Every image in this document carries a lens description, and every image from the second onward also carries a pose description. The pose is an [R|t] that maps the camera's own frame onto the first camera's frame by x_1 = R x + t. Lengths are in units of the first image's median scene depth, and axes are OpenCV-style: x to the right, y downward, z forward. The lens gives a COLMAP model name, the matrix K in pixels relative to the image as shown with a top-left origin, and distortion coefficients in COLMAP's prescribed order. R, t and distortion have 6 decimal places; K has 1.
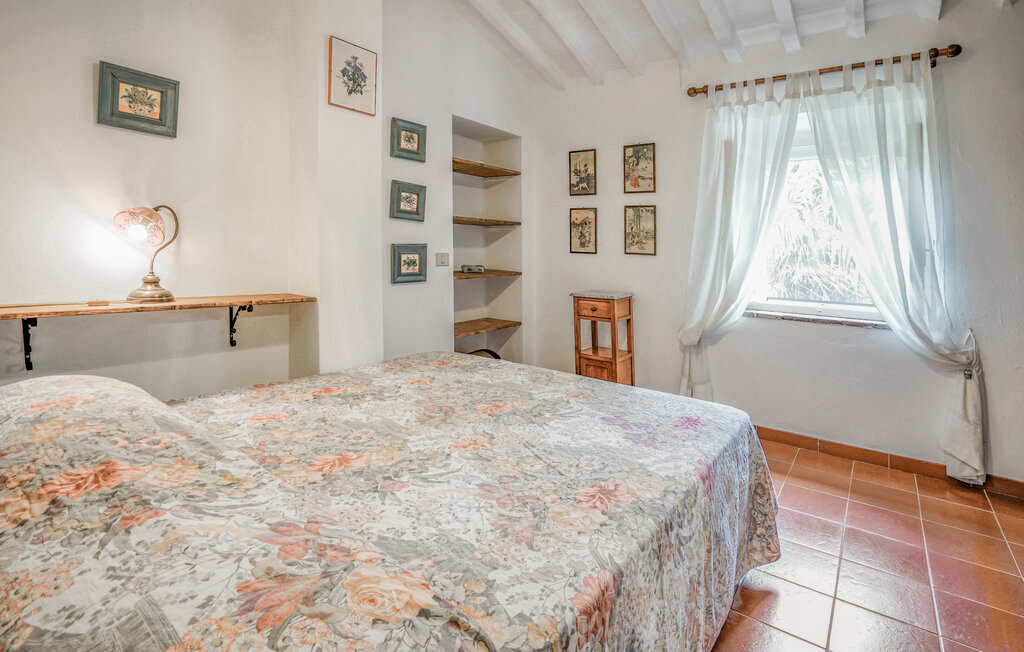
lens RADIAL K [[503.9, 0, 512.0], [0, 503.9, 326.0], [0, 0, 1]] dist [-0.014449, -0.000035]
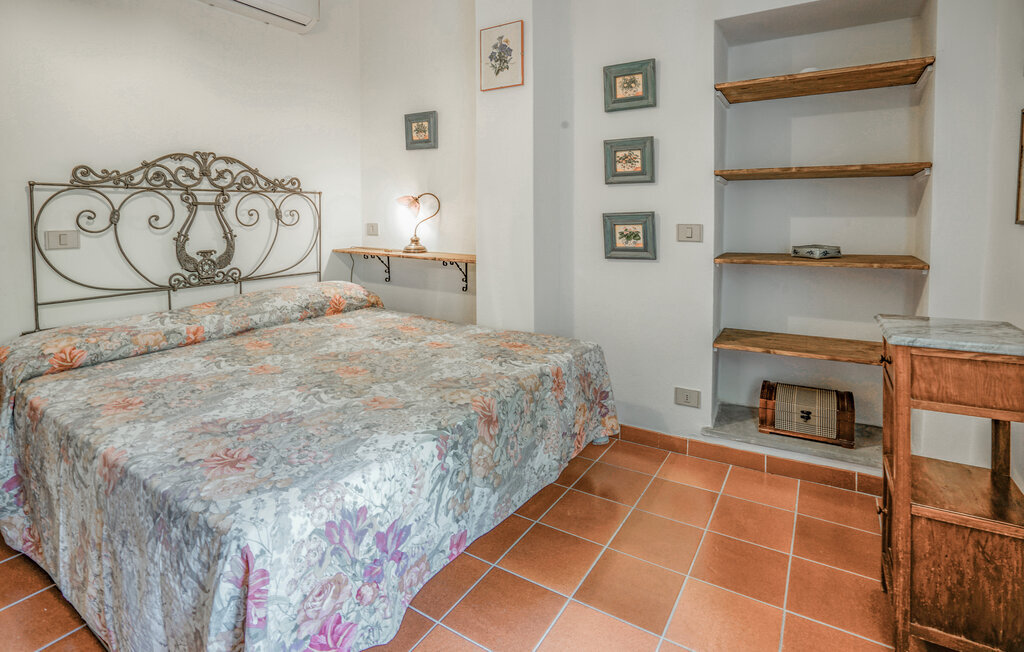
lens RADIAL K [[503.9, 0, 512.0], [0, 503.9, 326.0], [0, 0, 1]] dist [-0.014449, -0.000035]
pose [[0.075727, 0.175094, -0.981635, 0.651394], [-0.156598, 0.974334, 0.161711, -0.086734], [0.984755, 0.141476, 0.101202, 0.772374]]
